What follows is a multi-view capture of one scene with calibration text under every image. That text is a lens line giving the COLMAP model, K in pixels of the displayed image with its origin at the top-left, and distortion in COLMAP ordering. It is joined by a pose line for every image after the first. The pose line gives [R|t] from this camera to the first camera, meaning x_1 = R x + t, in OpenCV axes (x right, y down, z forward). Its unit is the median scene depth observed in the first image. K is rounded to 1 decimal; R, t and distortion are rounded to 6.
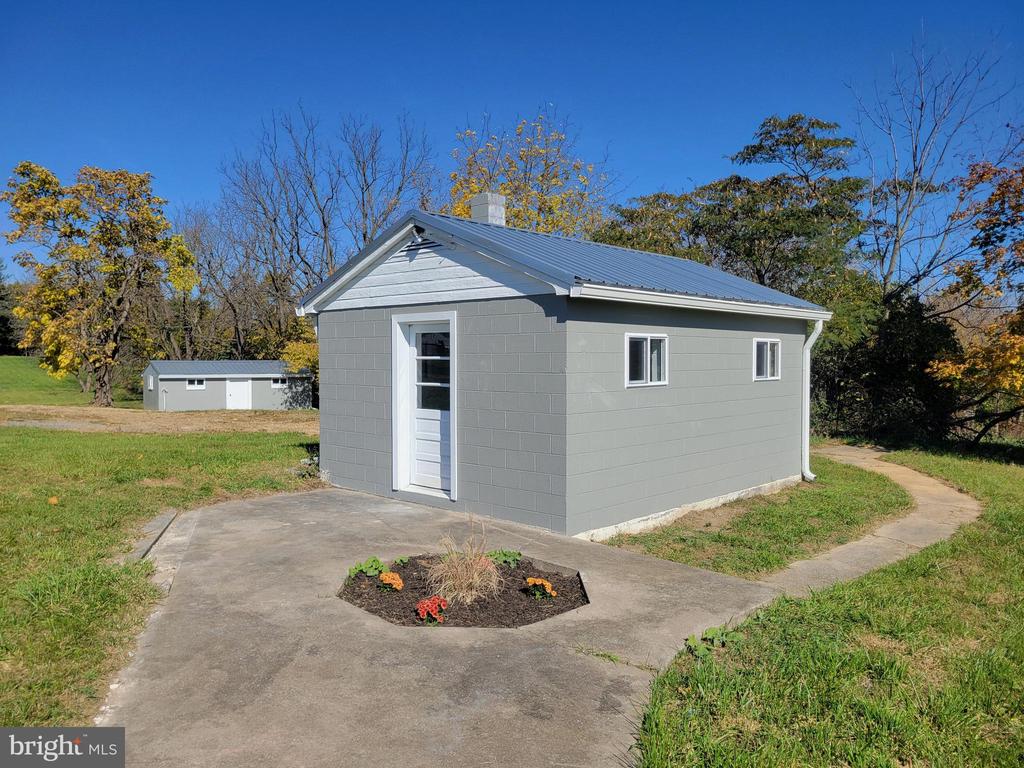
lens RADIAL K [[770.1, 0, 512.0], [0, 770.1, 384.0], [0, 0, 1]] dist [0.234587, 0.000158]
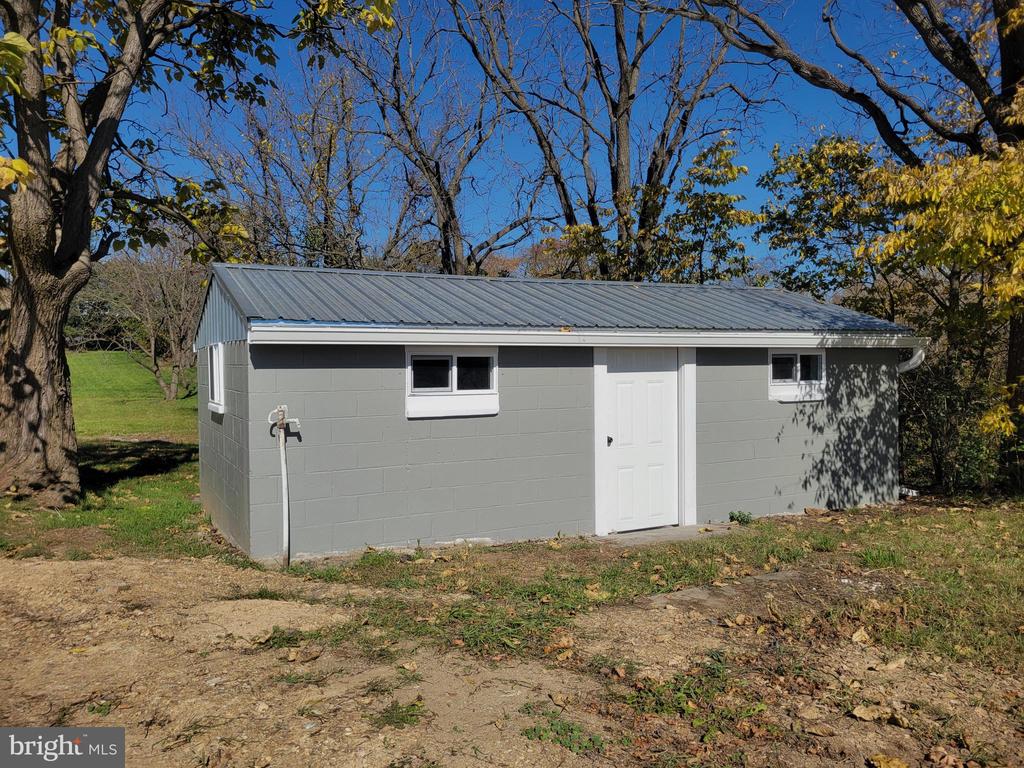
lens RADIAL K [[770.1, 0, 512.0], [0, 770.1, 384.0], [0, 0, 1]] dist [0.234587, 0.000158]
pose [[0.991412, -0.004725, -0.130687, -0.355603], [0.004587, 0.999989, -0.001358, 0.000393], [0.130692, 0.000747, 0.991423, 0.824698]]
